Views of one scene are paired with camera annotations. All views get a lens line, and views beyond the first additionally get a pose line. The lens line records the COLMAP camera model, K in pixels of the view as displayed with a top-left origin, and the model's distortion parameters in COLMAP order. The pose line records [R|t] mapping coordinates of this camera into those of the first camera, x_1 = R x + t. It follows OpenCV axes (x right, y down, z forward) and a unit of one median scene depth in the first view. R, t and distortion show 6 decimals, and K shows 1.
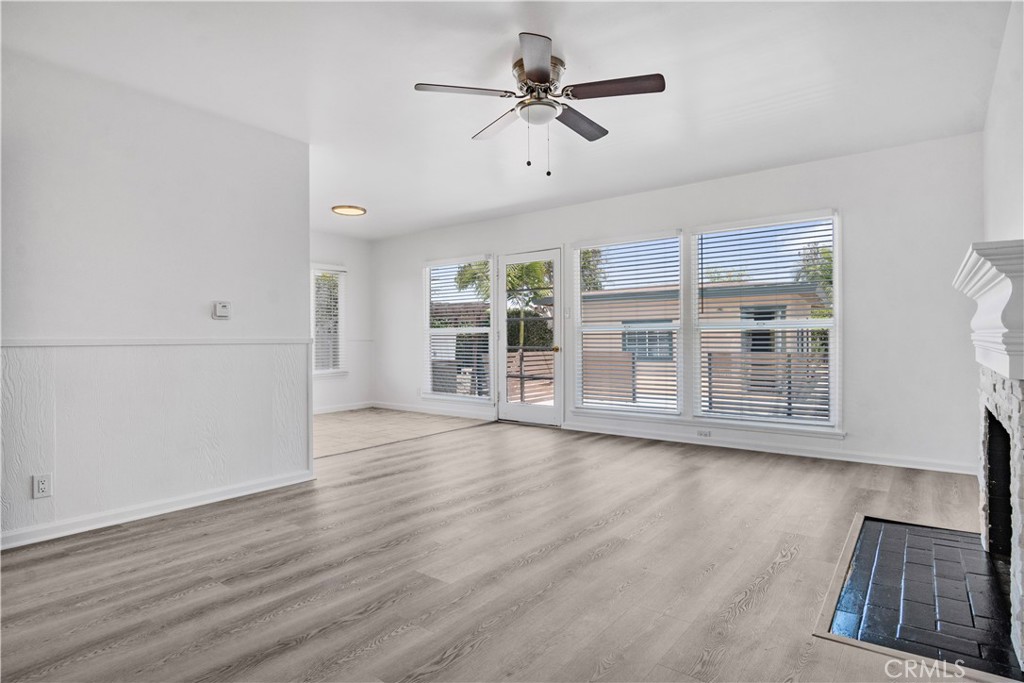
lens RADIAL K [[544.0, 0, 513.0], [0, 544.0, 335.1], [0, 0, 1]] dist [0.002663, 0.001137]
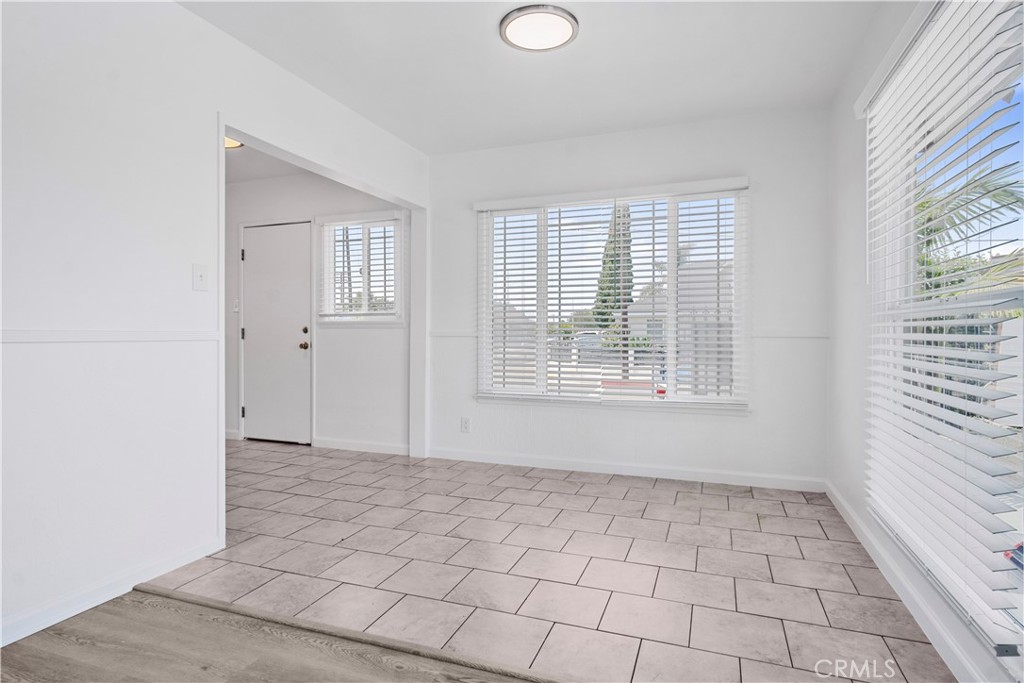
lens RADIAL K [[544.0, 0, 513.0], [0, 544.0, 335.1], [0, 0, 1]] dist [0.002663, 0.001137]
pose [[0.305262, 0.011167, -0.952203, 0.229689], [0.002693, 0.999917, 0.012590, 0.005572], [0.952265, -0.006408, 0.305206, 1.693166]]
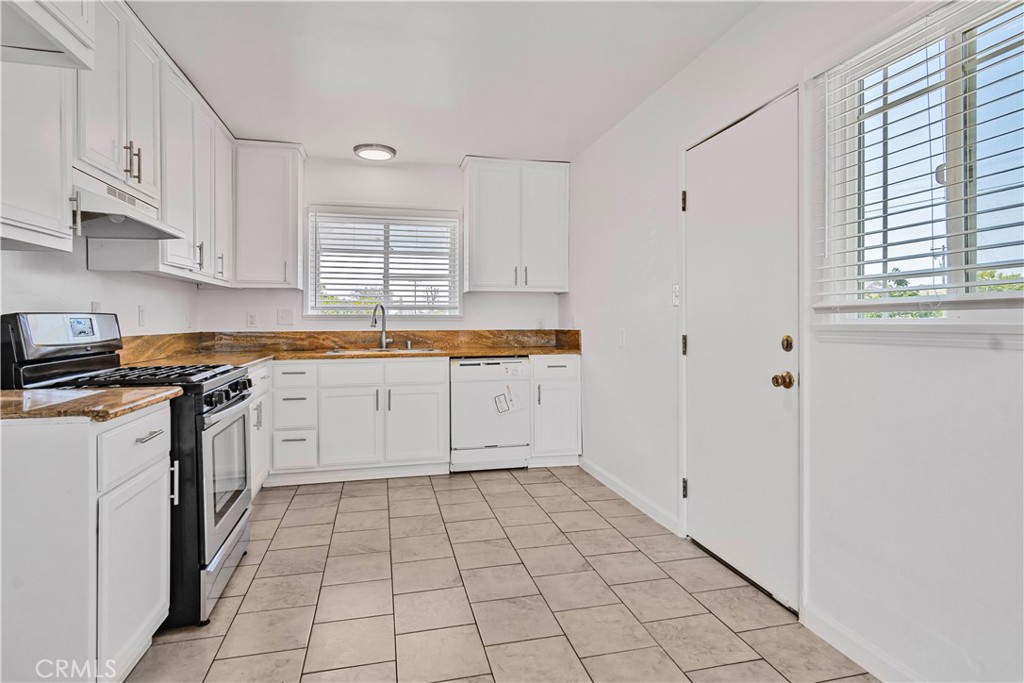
lens RADIAL K [[549.0, 0, 512.2], [0, 549.0, 325.3], [0, 0, 1]] dist [-0.013335, 0.002583]
pose [[-0.618403, 0.012497, -0.785762, -0.753077], [0.011689, 0.999909, 0.006703, -0.023968], [0.785774, -0.005039, -0.618493, 1.757587]]
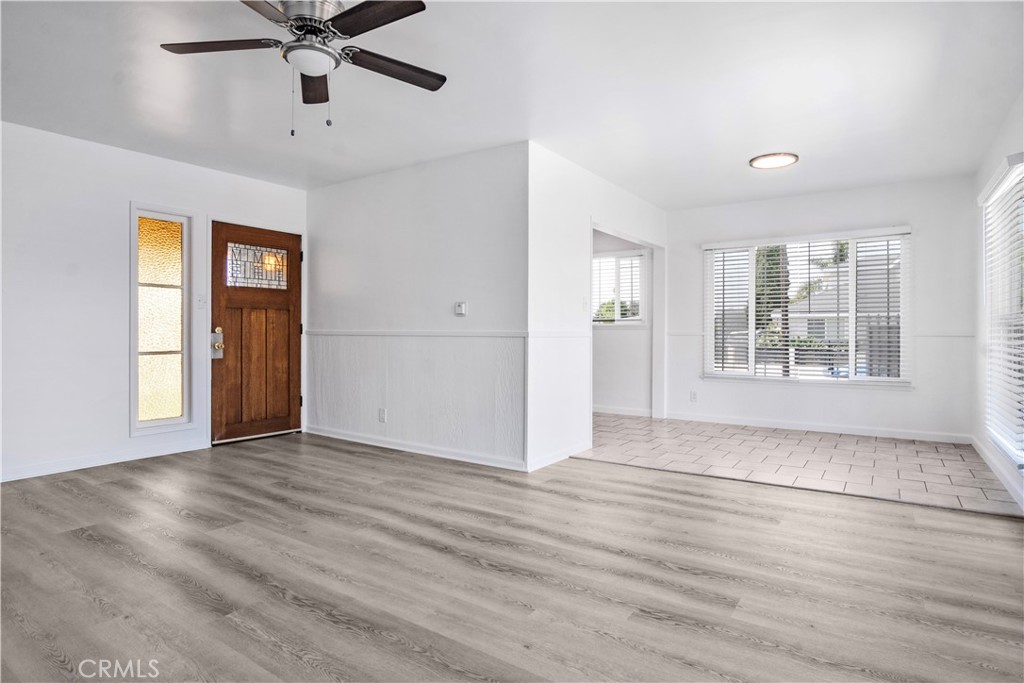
lens RADIAL K [[554.7, 0, 508.0], [0, 554.7, 328.1], [0, 0, 1]] dist [-0.024149, 0.001365]
pose [[0.064596, -0.000432, -0.997911, 0.863527], [0.002766, 0.999996, -0.000254, -0.001570], [0.997908, -0.002744, 0.064597, 1.189616]]
